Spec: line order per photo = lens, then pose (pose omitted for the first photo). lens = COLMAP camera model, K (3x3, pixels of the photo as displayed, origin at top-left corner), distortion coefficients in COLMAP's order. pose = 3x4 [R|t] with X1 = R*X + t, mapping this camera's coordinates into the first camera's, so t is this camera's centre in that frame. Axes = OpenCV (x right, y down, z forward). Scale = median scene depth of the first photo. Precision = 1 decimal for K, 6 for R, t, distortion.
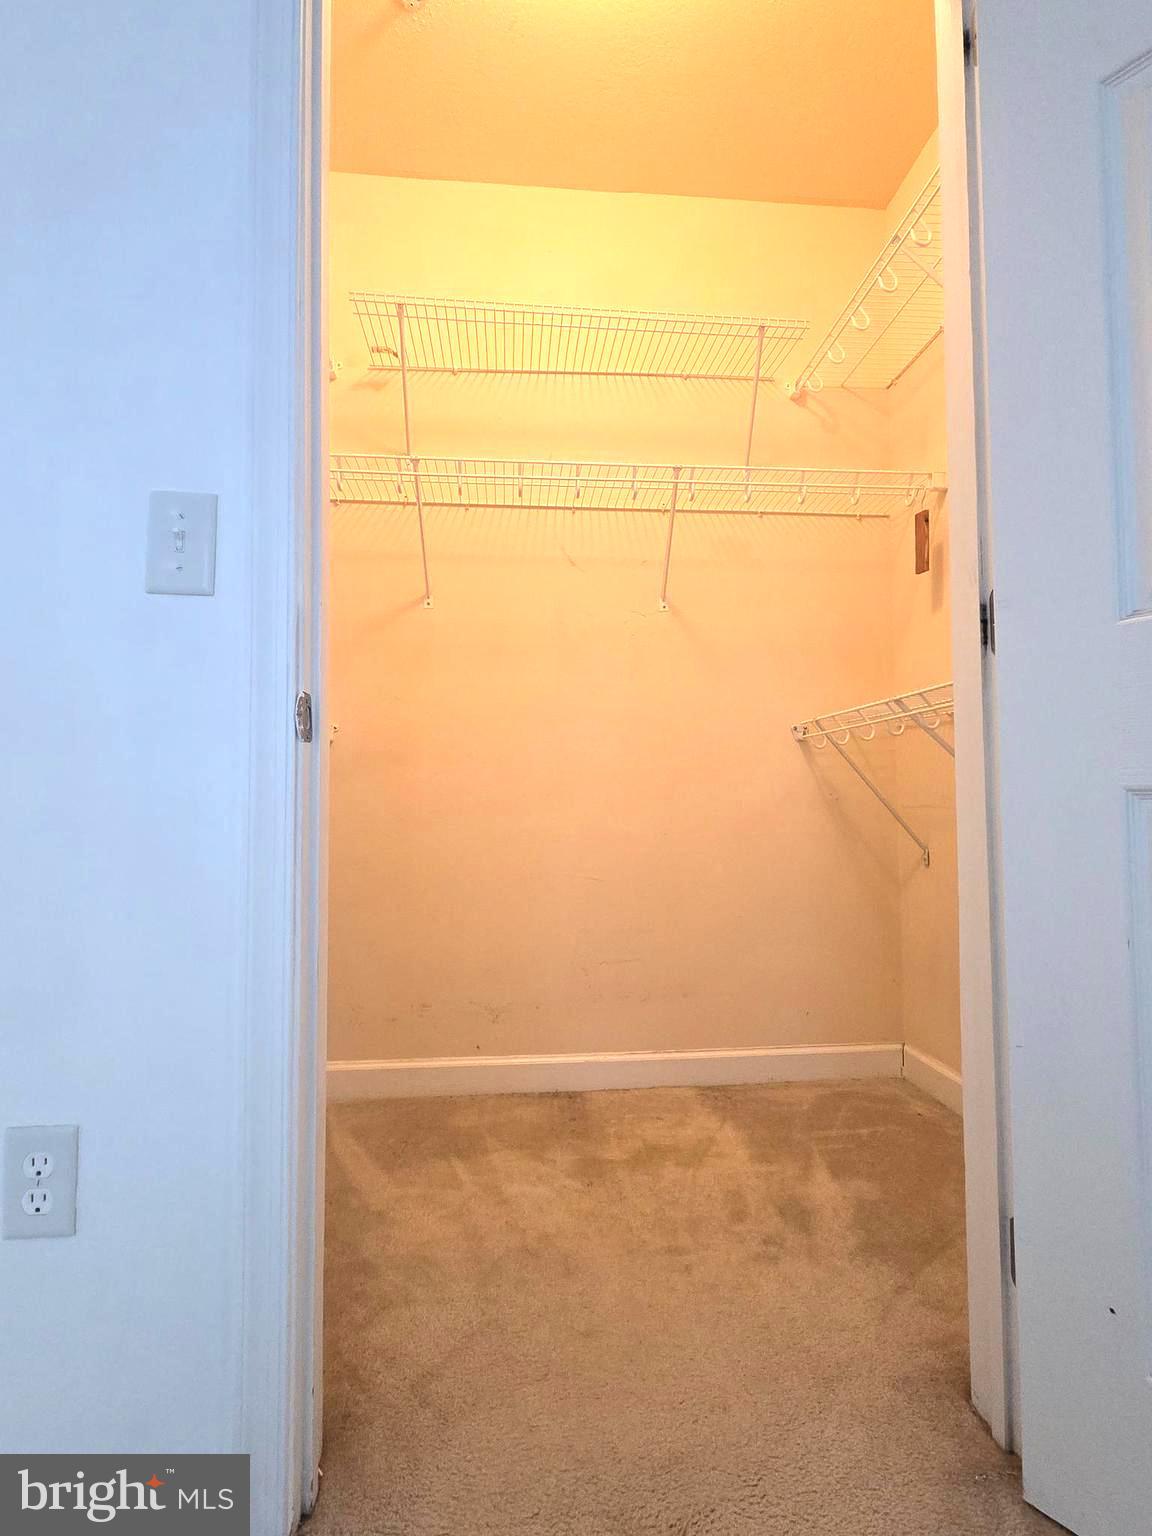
lens RADIAL K [[788.4, 0, 581.1], [0, 788.4, 762.7], [0, 0, 1]] dist [0.001348, 0.000203]
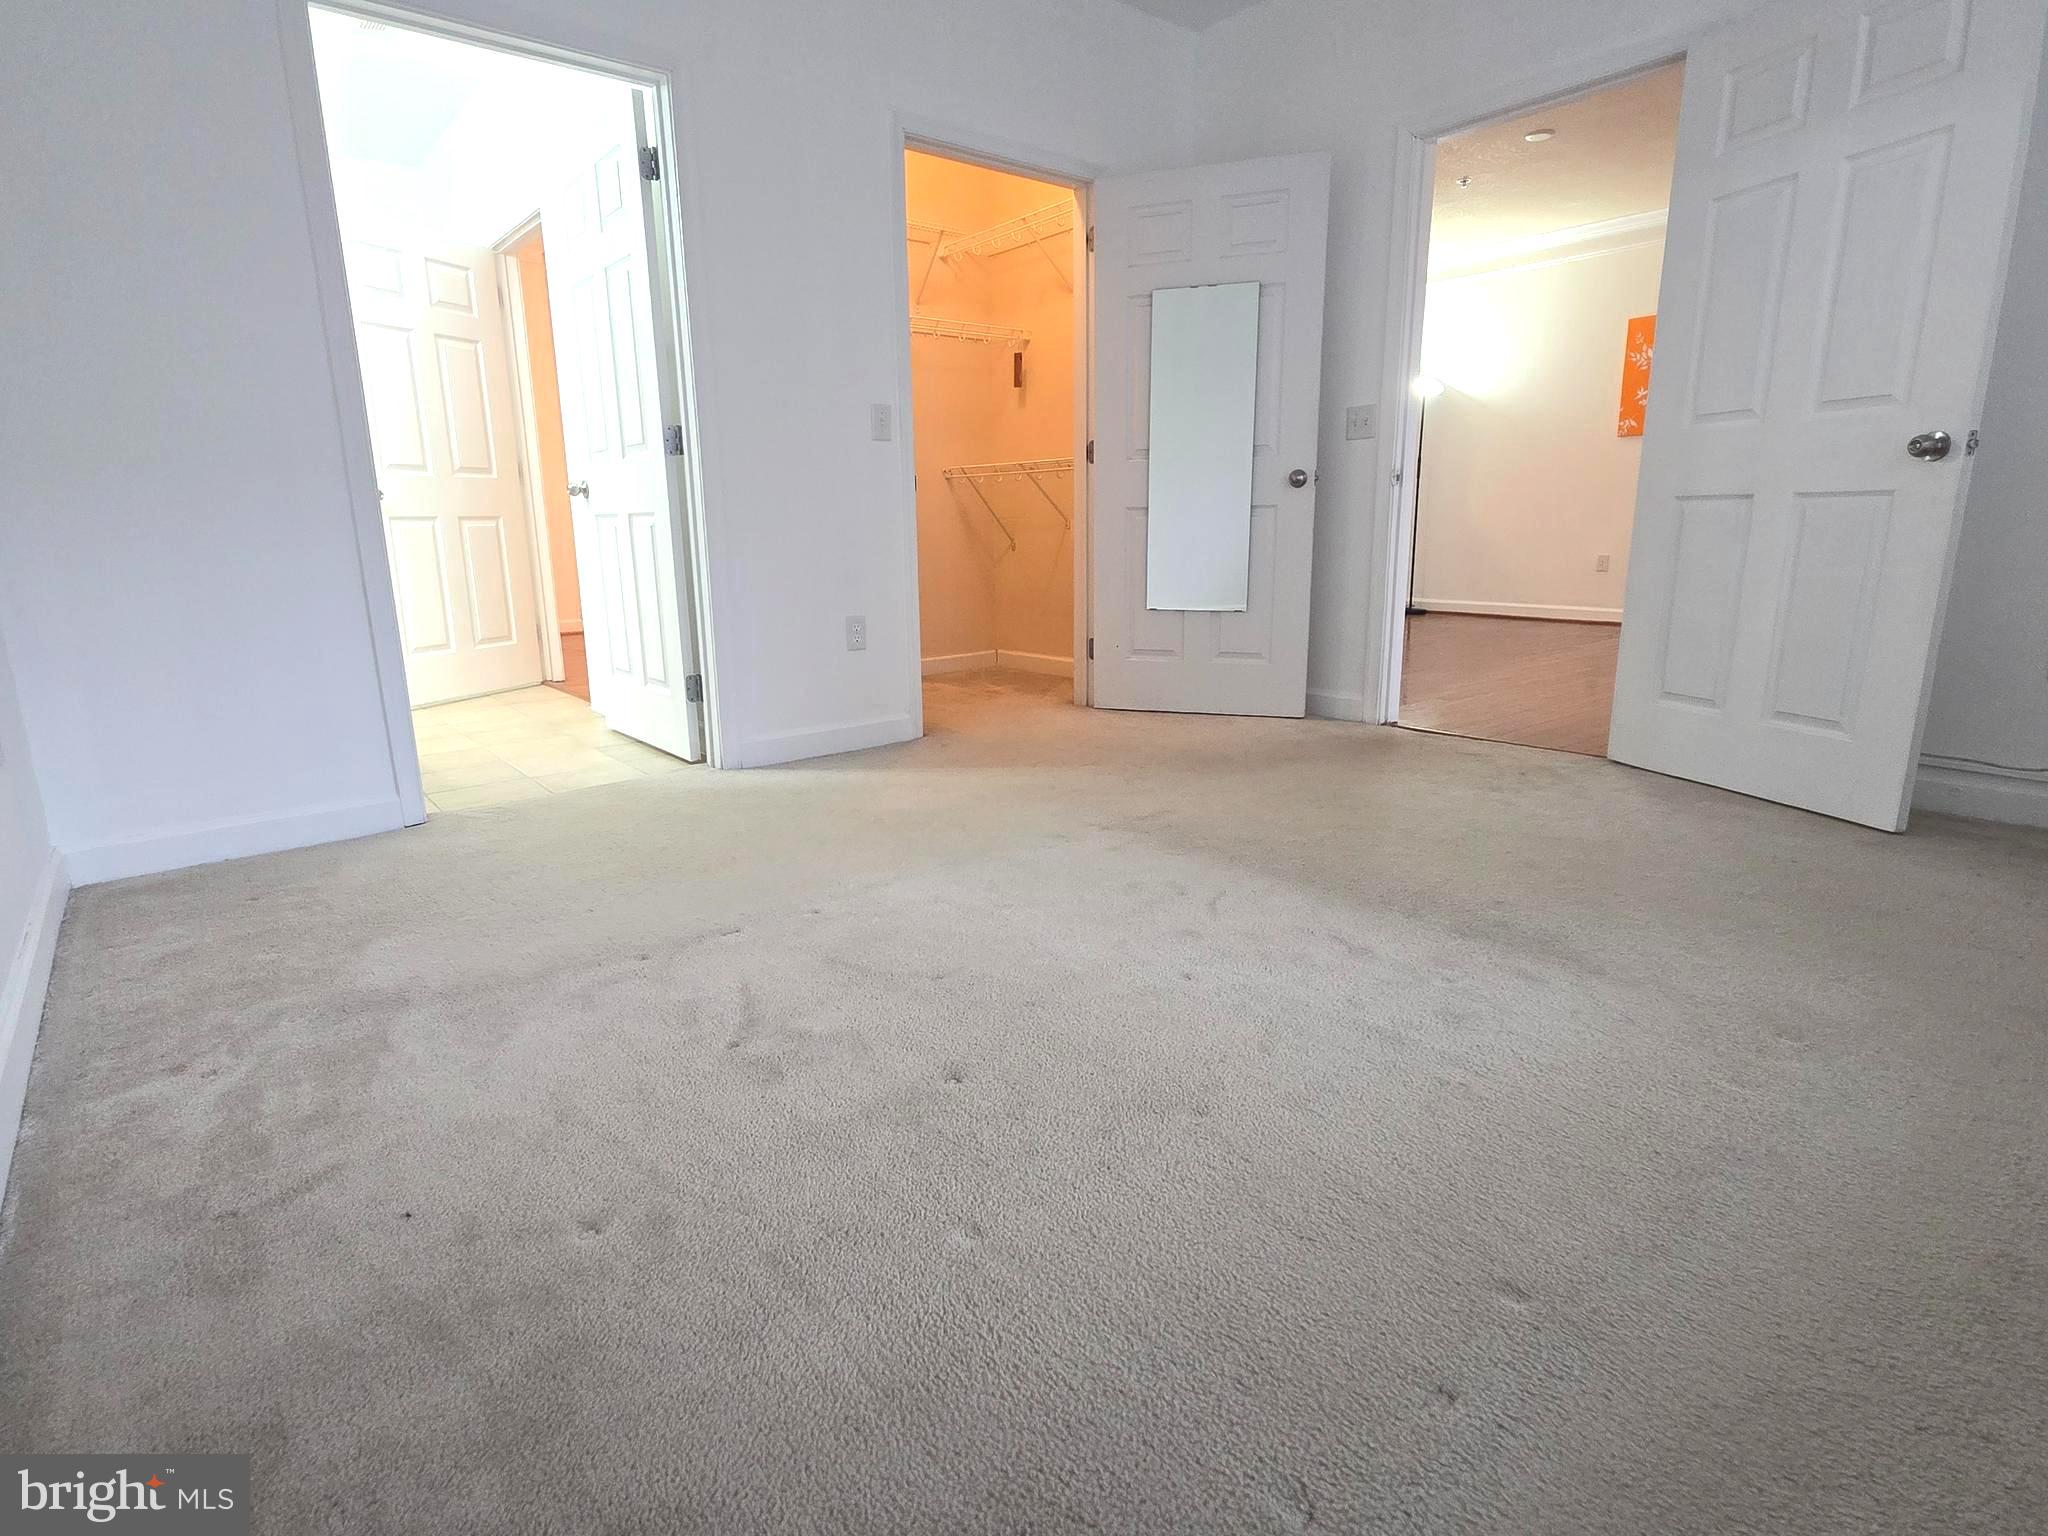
lens RADIAL K [[1051.2, 0, 1020.1], [0, 1051.2, 761.0], [0, 0, 1]] dist [0.001348, 0.000203]
pose [[0.830469, -0.131211, 0.541391, -1.010012], [-0.016612, 0.965599, 0.259503, -0.034538], [-0.556816, -0.224503, 0.799721, -1.169809]]
